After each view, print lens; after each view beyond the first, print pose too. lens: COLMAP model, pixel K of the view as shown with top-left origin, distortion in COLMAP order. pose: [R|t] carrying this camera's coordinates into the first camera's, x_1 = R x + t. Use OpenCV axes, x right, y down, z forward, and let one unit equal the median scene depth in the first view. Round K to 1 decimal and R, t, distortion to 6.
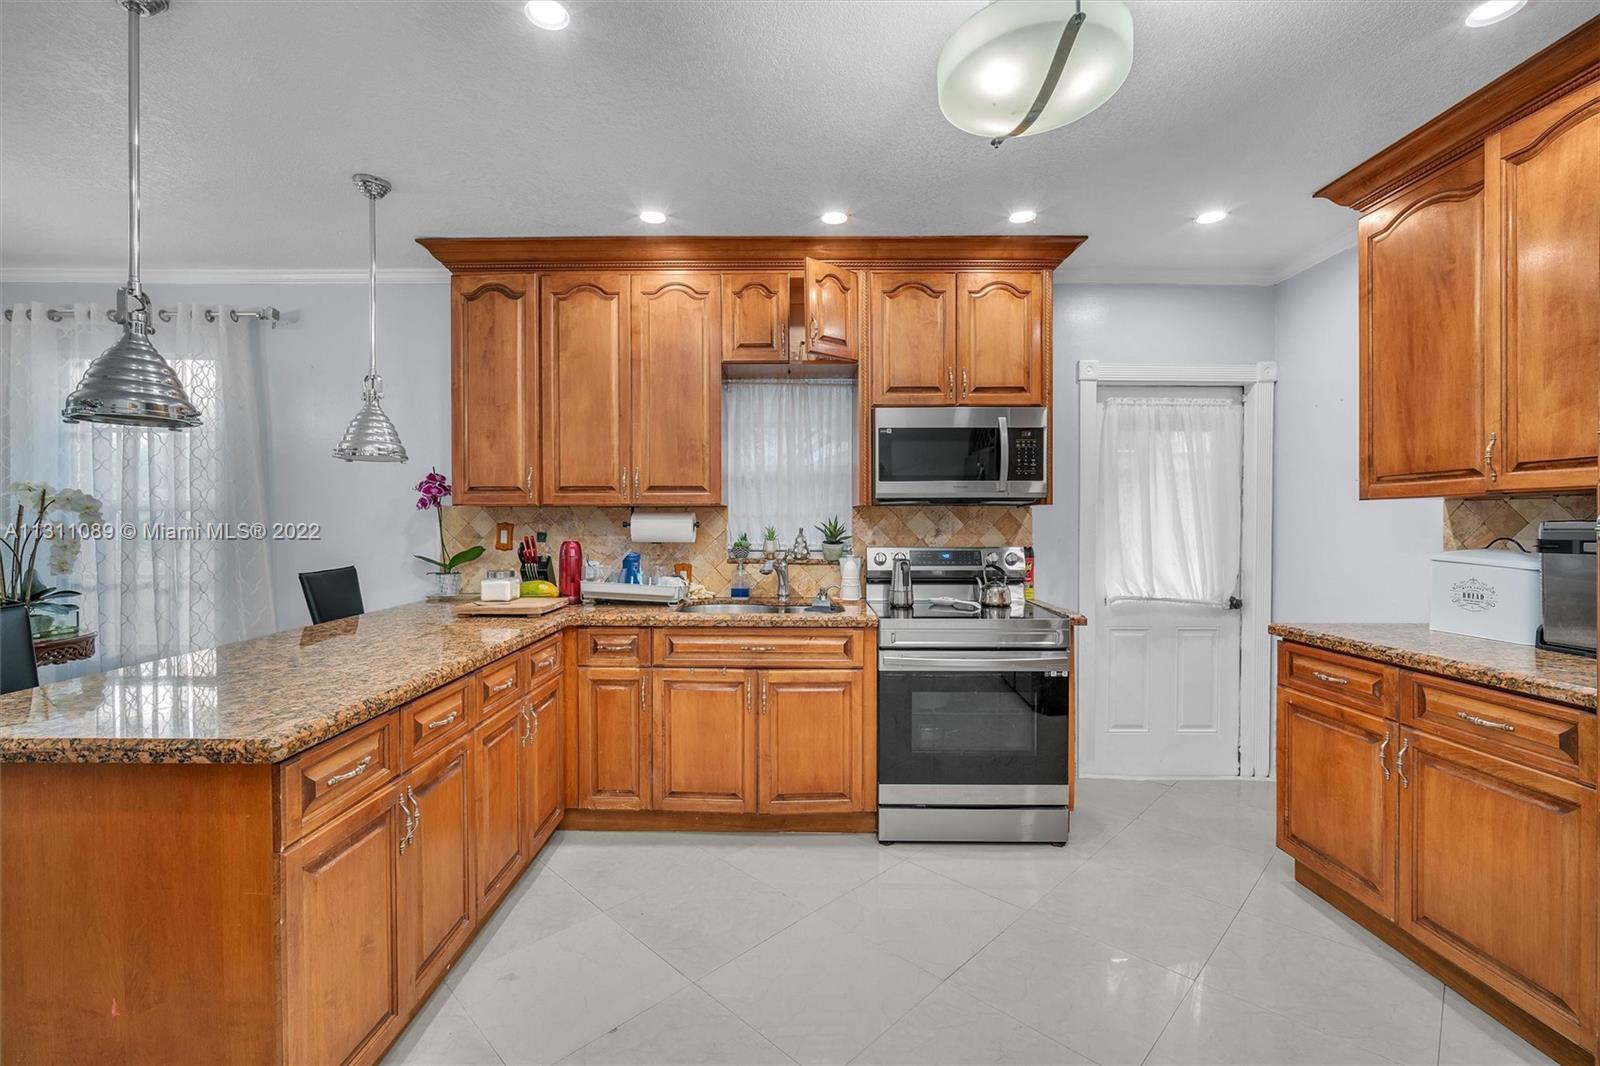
lens RADIAL K [[701.0, 0, 793.8], [0, 701.0, 523.3], [0, 0, 1]] dist [-0.002285, 0.000236]
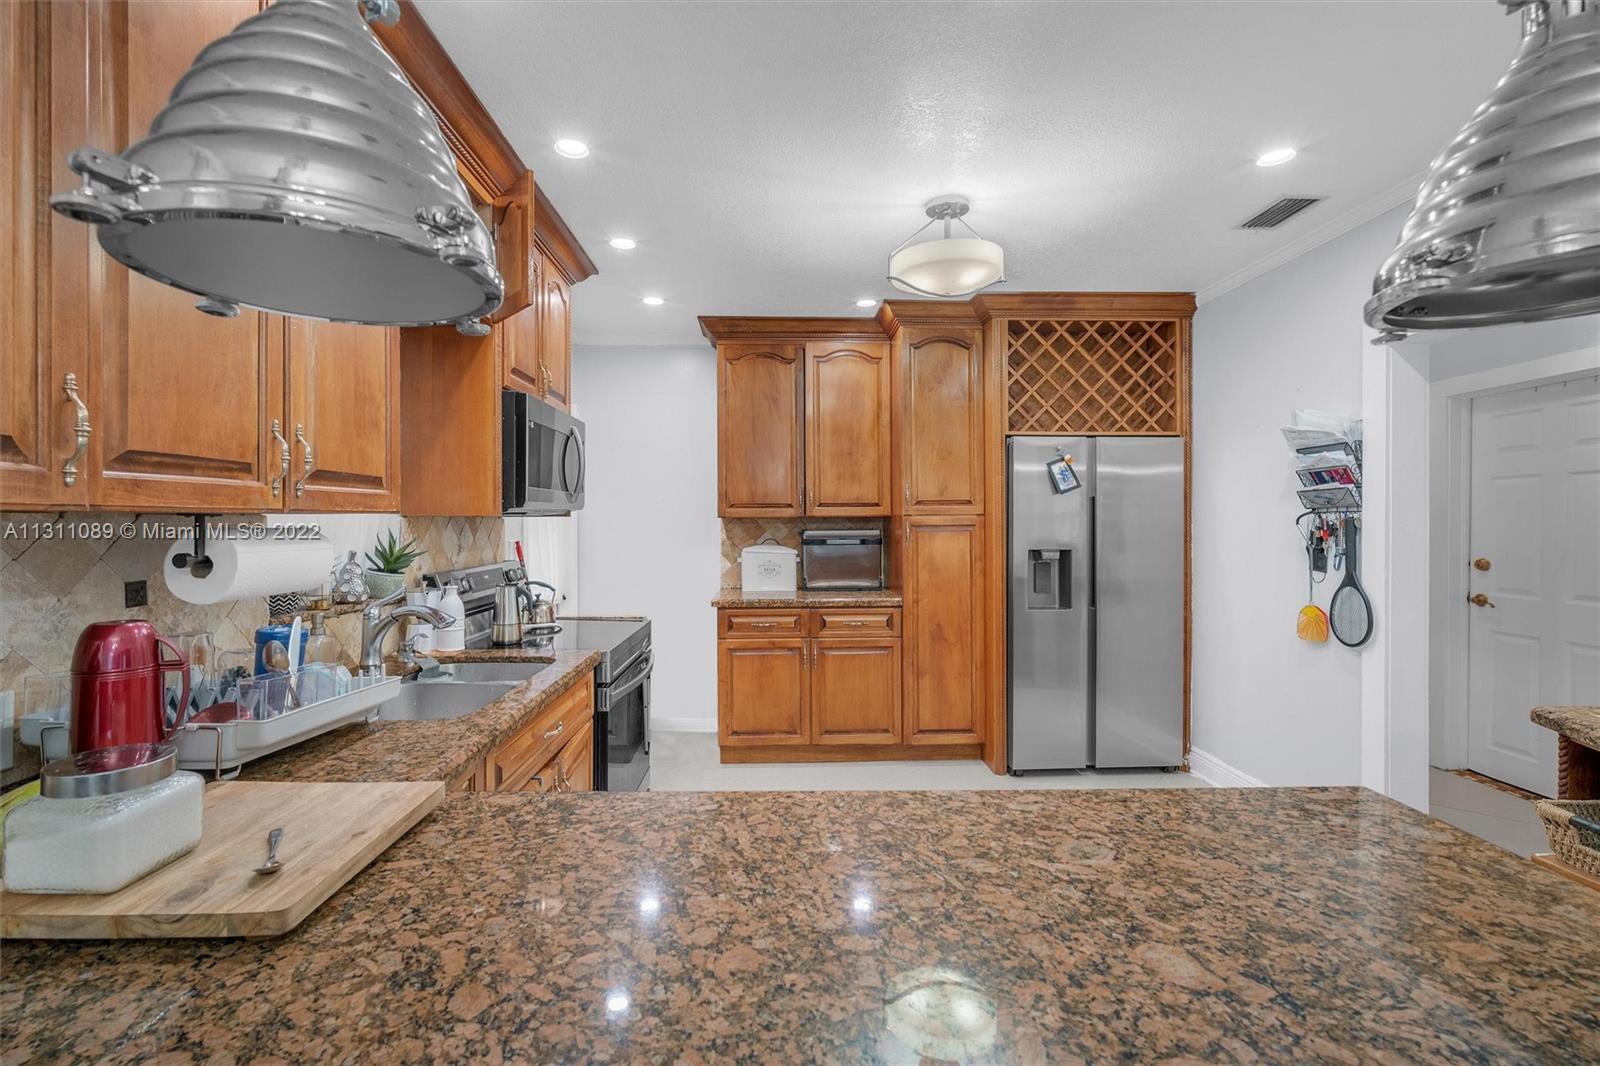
lens RADIAL K [[683.7, 0, 788.4], [0, 683.7, 519.5], [0, 0, 1]] dist [-0.011141, 0.000033]
pose [[-0.022751, 0.001870, 0.999739, -0.709144], [0.000675, 0.999998, -0.001856, -0.023047], [-0.999741, 0.000633, -0.022752, 0.786302]]
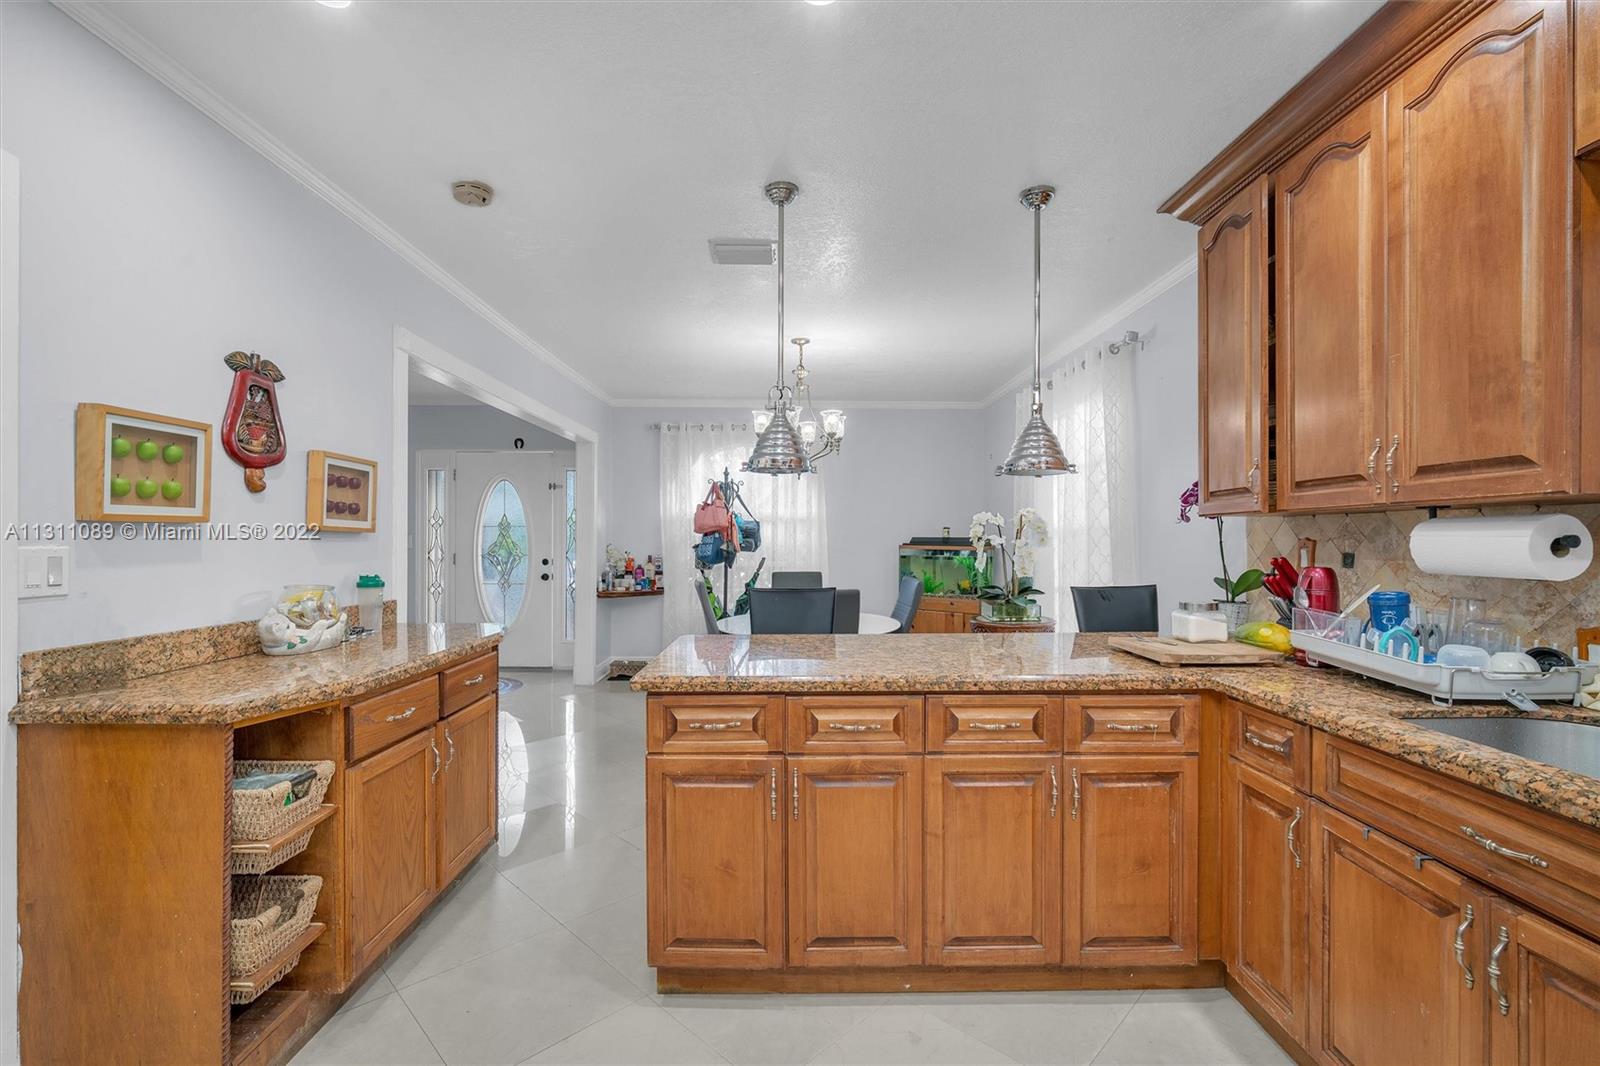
lens RADIAL K [[702.4, 0, 795.1], [0, 702.4, 542.0], [0, 0, 1]] dist [-0.001113, 0.000214]
pose [[0.006635, 0.002333, -0.999975, 0.350042], [-0.003924, 0.999990, 0.002307, 0.003802], [0.999970, 0.003908, 0.006644, 0.587110]]
